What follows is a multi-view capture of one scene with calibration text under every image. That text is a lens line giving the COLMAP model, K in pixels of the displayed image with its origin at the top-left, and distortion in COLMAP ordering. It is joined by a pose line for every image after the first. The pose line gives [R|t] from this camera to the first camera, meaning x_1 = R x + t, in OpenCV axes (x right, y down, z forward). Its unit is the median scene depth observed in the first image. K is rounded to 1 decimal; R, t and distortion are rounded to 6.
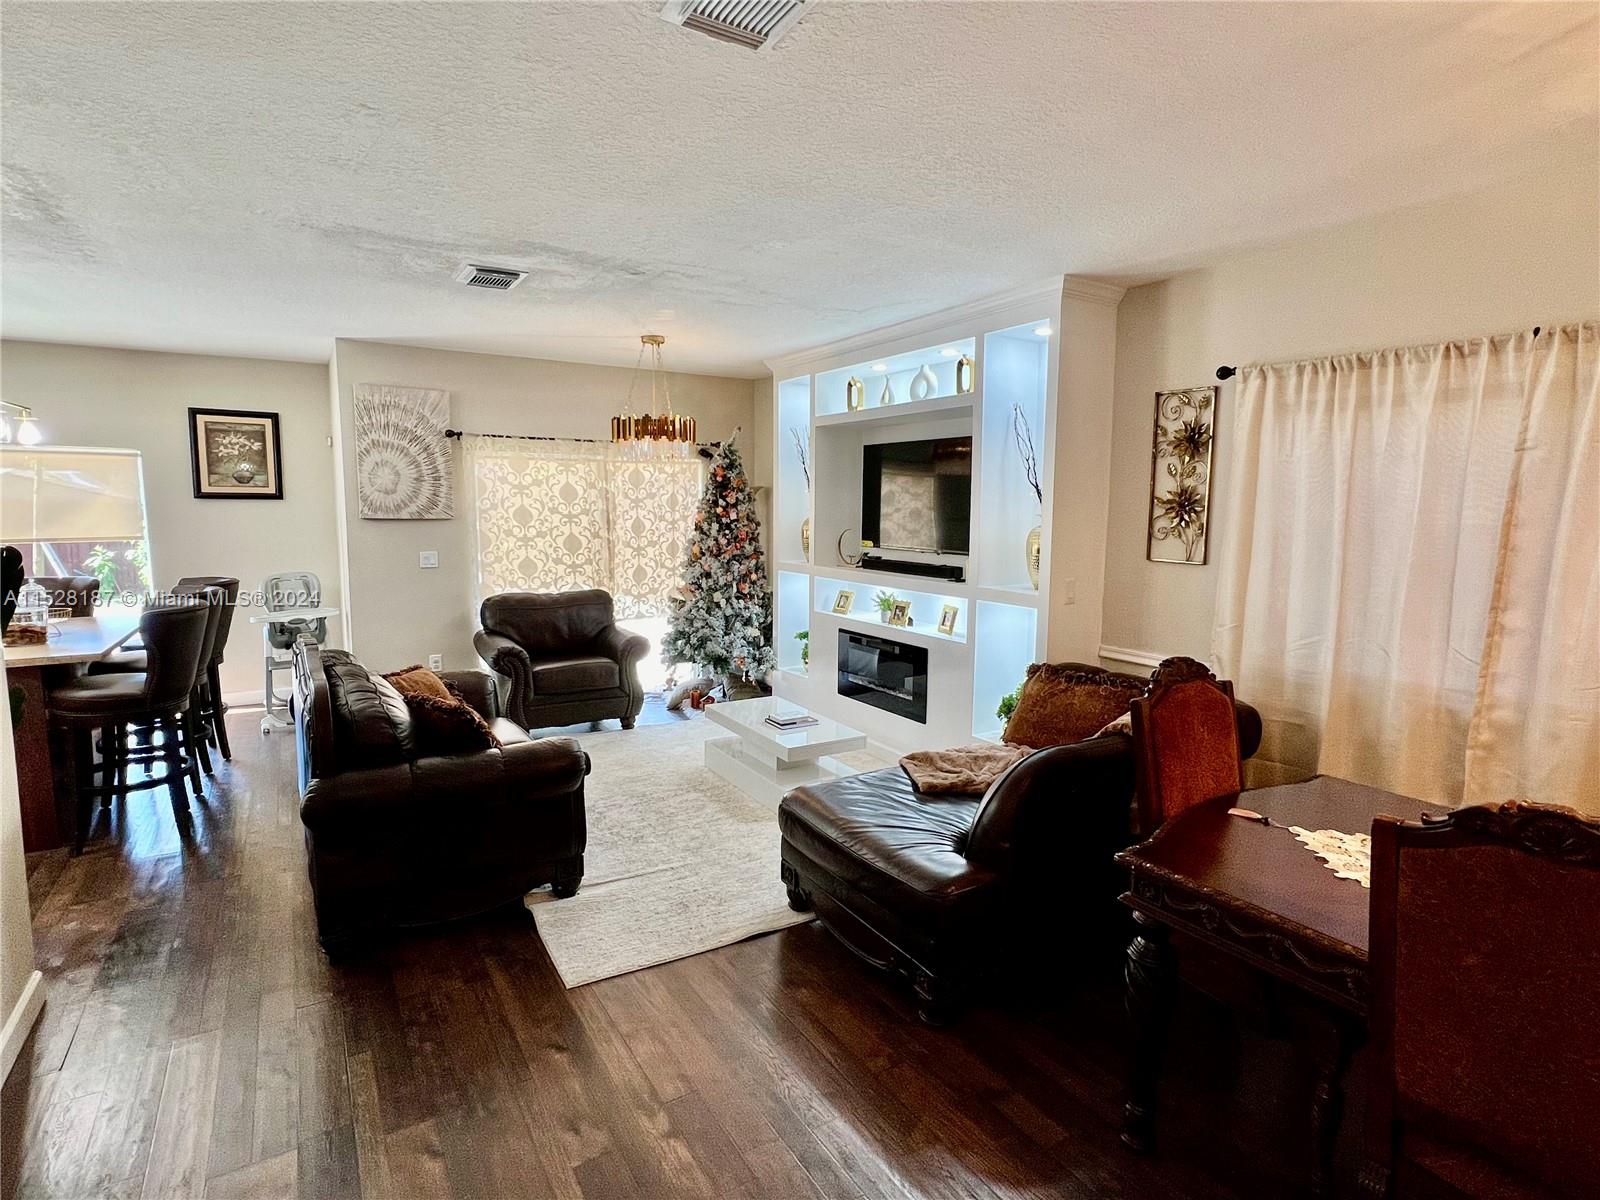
lens RADIAL K [[807.0, 0, 794.2], [0, 807.0, 596.3], [0, 0, 1]] dist [-0.001680, -0.000185]
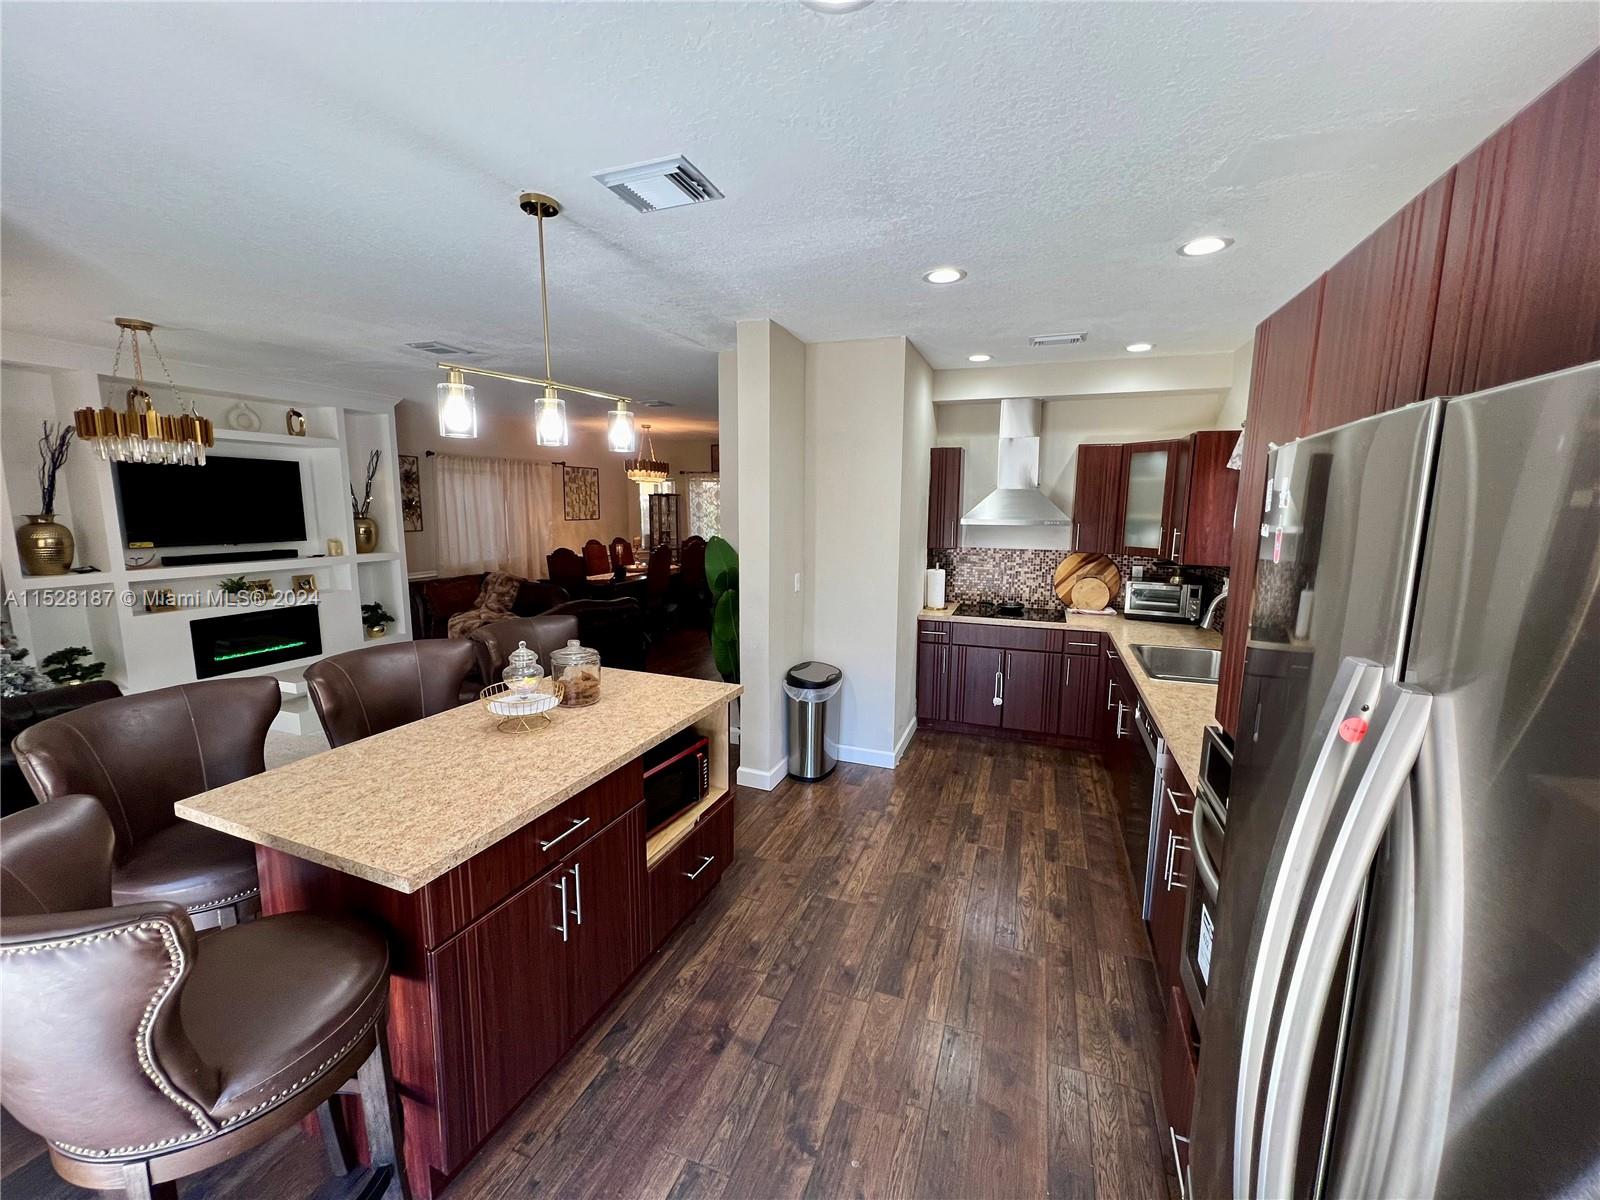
lens RADIAL K [[640.6, 0, 800.8], [0, 640.6, 594.5], [0, 0, 1]] dist [-0.002999, 0.000827]
pose [[-0.603618, -0.124063, 0.787562, -1.952357], [0.080632, 0.973254, 0.215115, -0.200525], [-0.793186, 0.193350, -0.577471, 1.434569]]
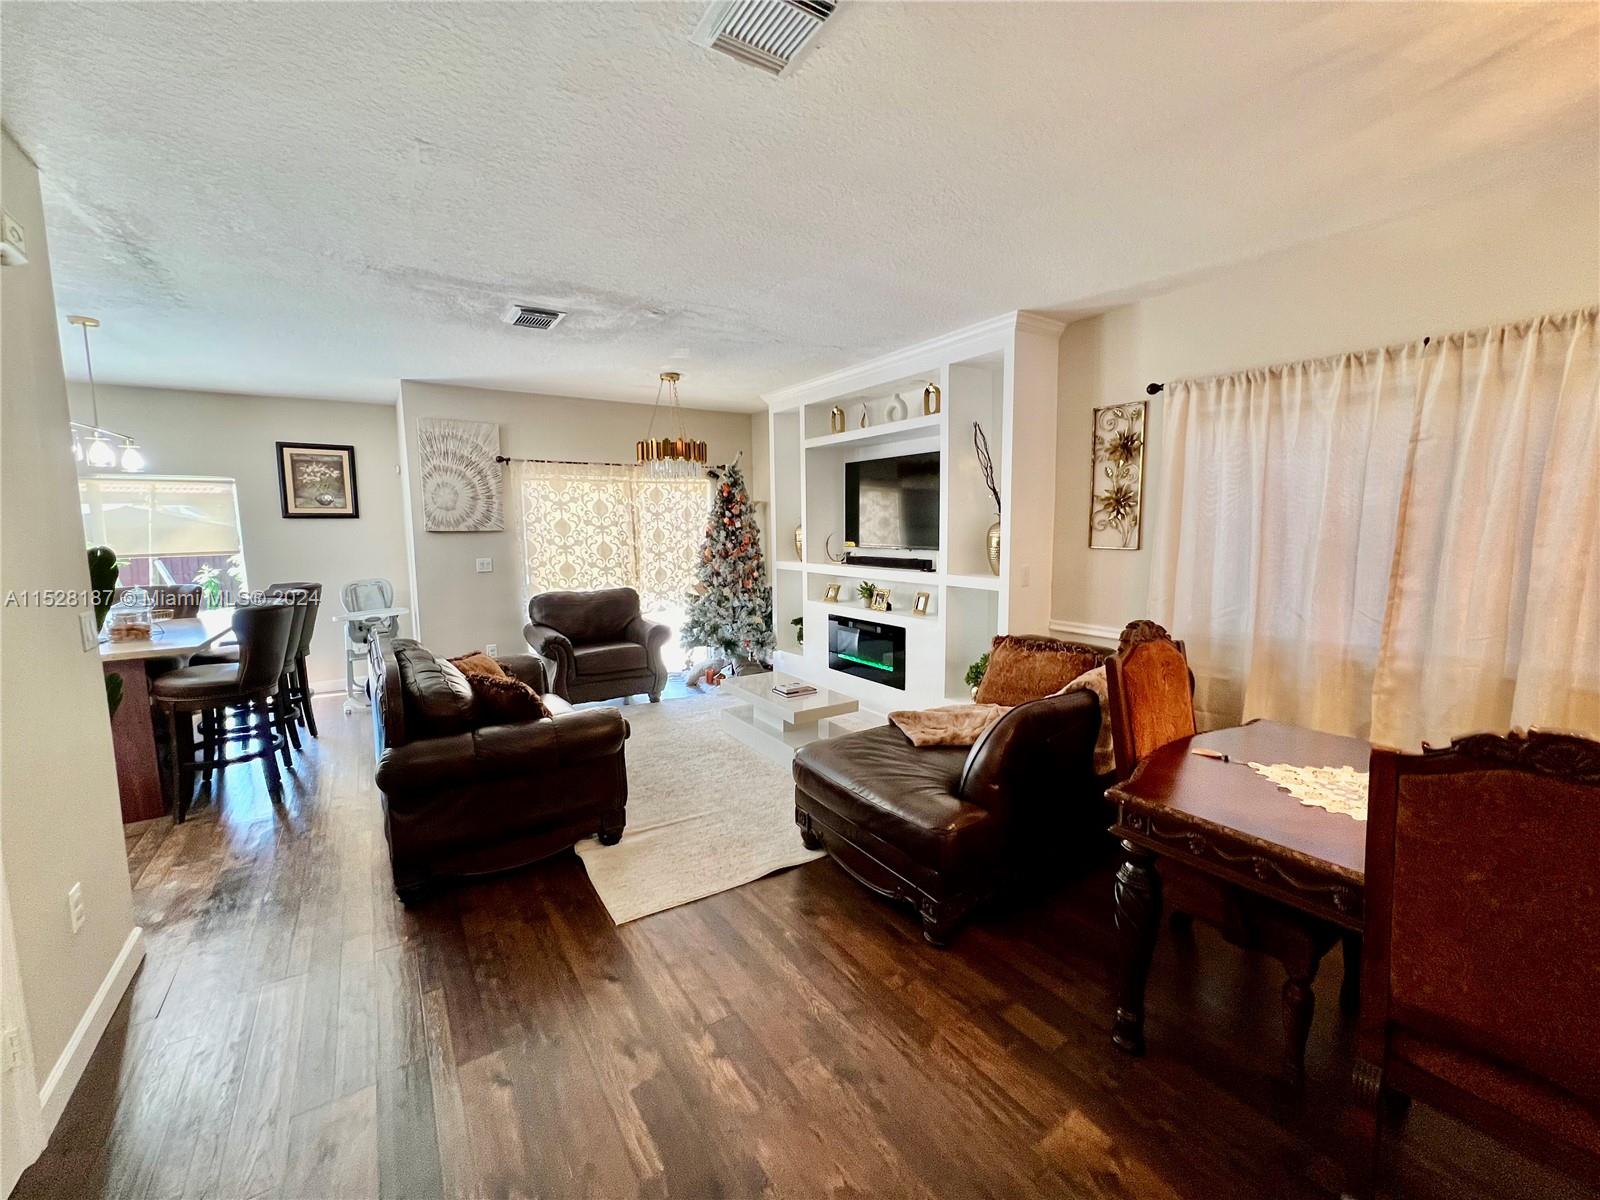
lens RADIAL K [[640.6, 0, 797.5], [0, 640.6, 595.9], [0, 0, 1]] dist [-0.002999, 0.000827]
pose [[0.999281, -0.022153, 0.030763, -0.035553], [0.022244, 0.999749, -0.002624, 0.023762], [-0.030698, 0.003306, 0.999523, 0.070297]]
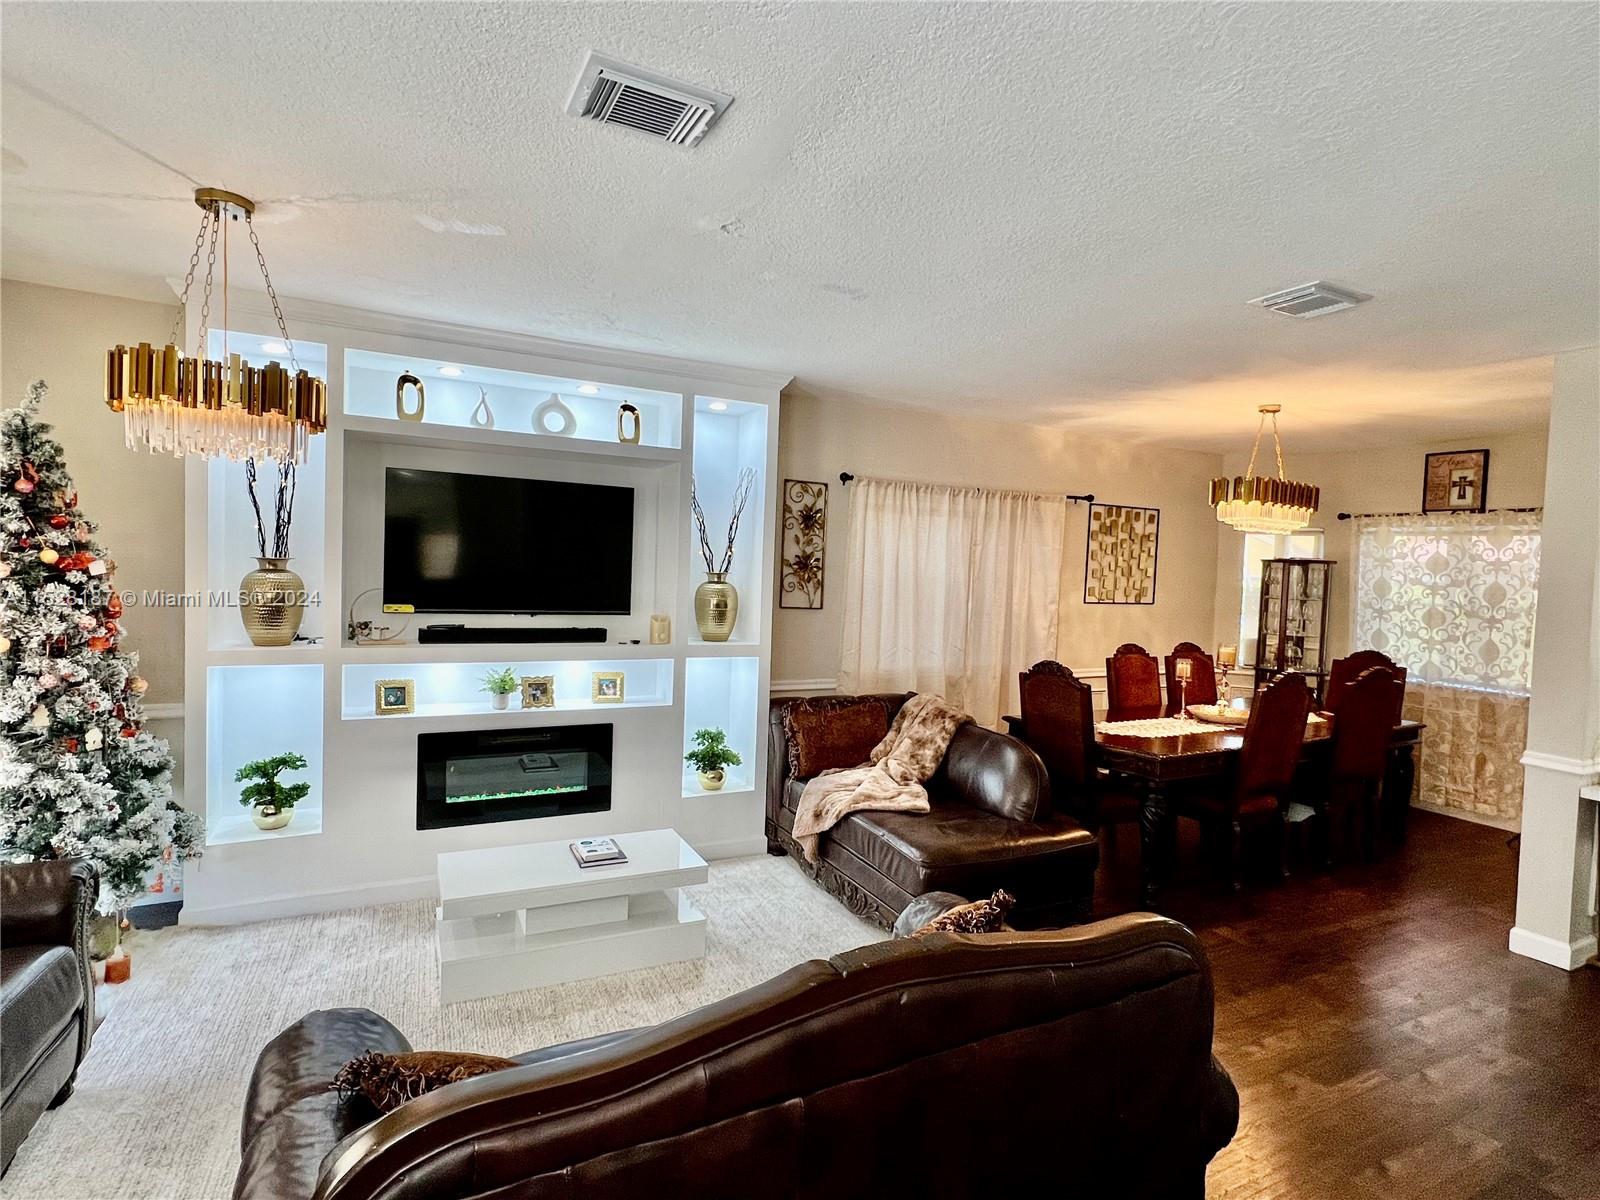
lens RADIAL K [[807.0, 0, 802.1], [0, 807.0, 602.5], [0, 0, 1]] dist [-0.001680, -0.000185]
pose [[0.097705, -0.045978, 0.994153, -1.012809], [0.080555, 0.996020, 0.038147, -0.122826], [-0.991950, 0.076357, 0.101020, 1.029812]]
